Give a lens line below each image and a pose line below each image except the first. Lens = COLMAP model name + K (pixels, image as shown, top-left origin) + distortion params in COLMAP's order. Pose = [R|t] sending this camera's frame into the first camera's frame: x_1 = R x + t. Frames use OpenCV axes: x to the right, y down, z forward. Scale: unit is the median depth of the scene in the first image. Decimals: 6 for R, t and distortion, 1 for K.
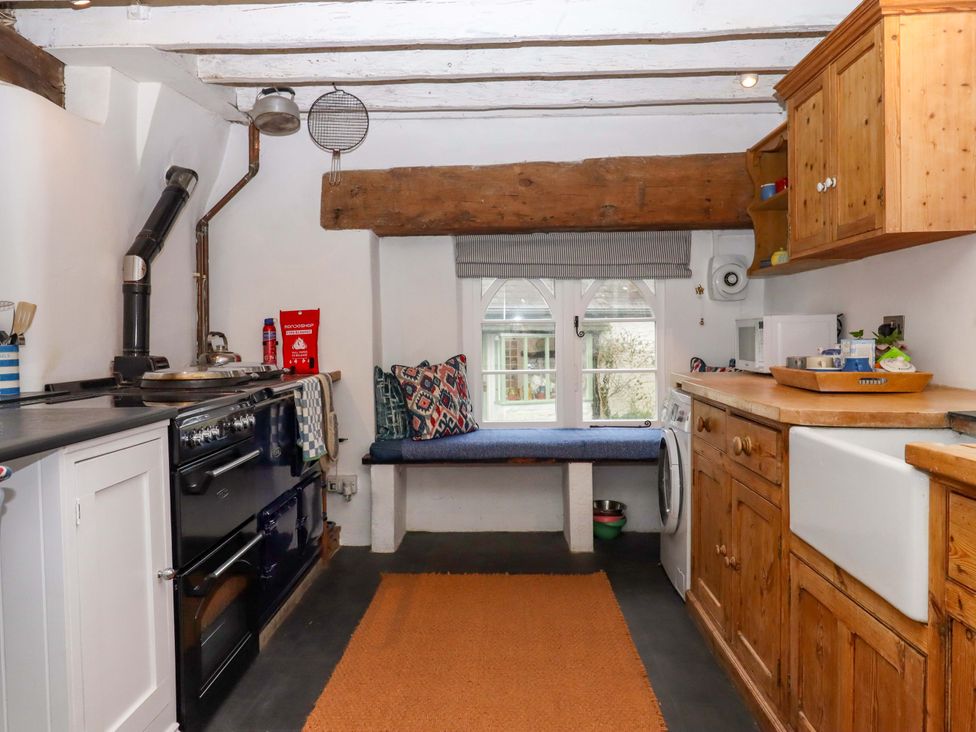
lens RADIAL K [[732.9, 0, 487.8], [0, 732.9, 358.1], [0, 0, 1]] dist [-0.004184, -0.003347]
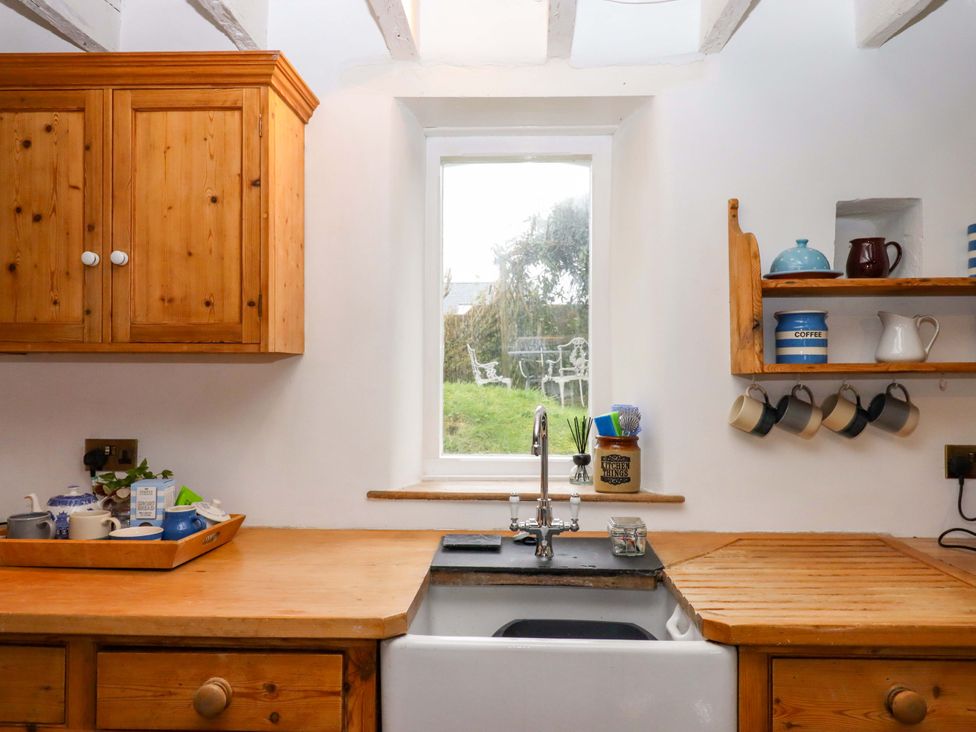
lens RADIAL K [[732.9, 0, 495.9], [0, 732.9, 368.8], [0, 0, 1]] dist [-0.004184, -0.003347]
pose [[-0.003443, 0.025623, 0.999666, -0.145350], [0.026061, 0.999334, -0.025525, -0.071242], [-0.999654, 0.025965, -0.004108, 0.424080]]
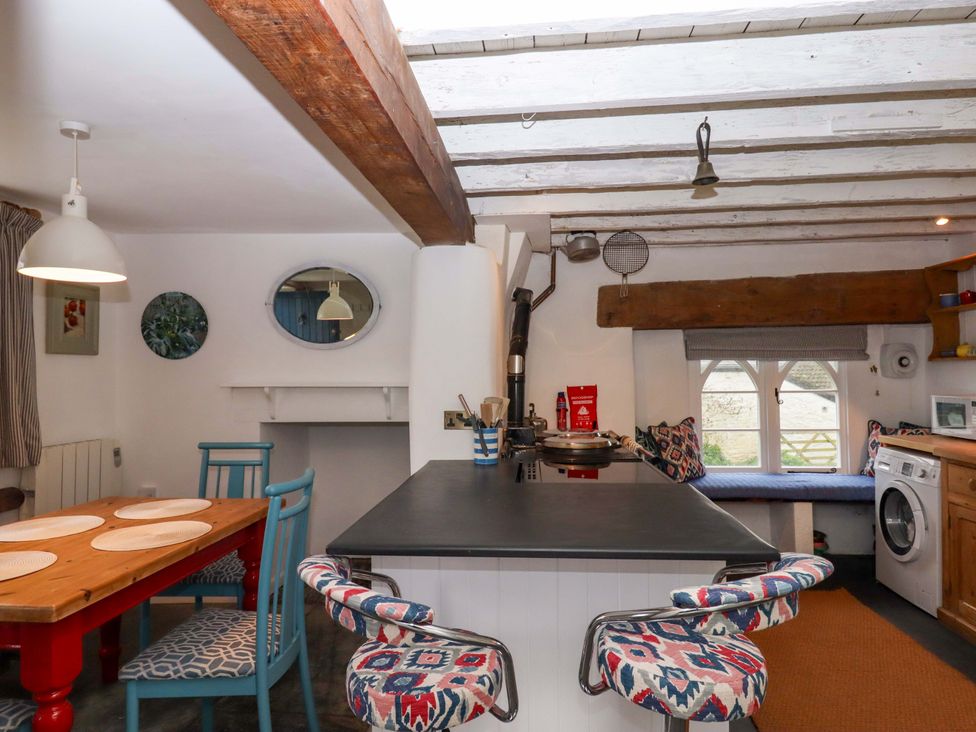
lens RADIAL K [[563.5, 0, 488.4], [0, 563.5, 362.9], [0, 0, 1]] dist [0.001984, -0.009367]
pose [[0.997843, -0.001628, -0.065629, -0.364441], [-0.001760, 0.998670, -0.051536, -0.054191], [0.065625, 0.051540, 0.996512, -0.064877]]
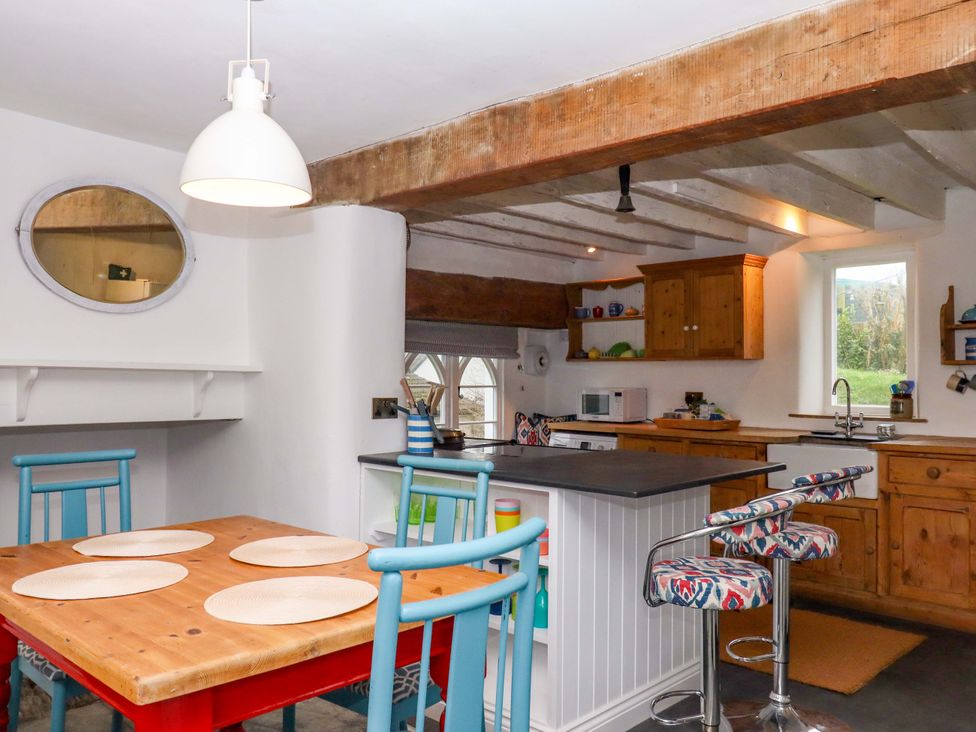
lens RADIAL K [[801.7, 0, 487.1], [0, 801.7, 366.2], [0, 0, 1]] dist [0.026637, 0.001092]
pose [[0.672098, 0.026796, 0.739977, -1.031736], [0.007803, 0.999033, -0.043265, -0.026355], [-0.740421, 0.034853, 0.671239, -0.046611]]
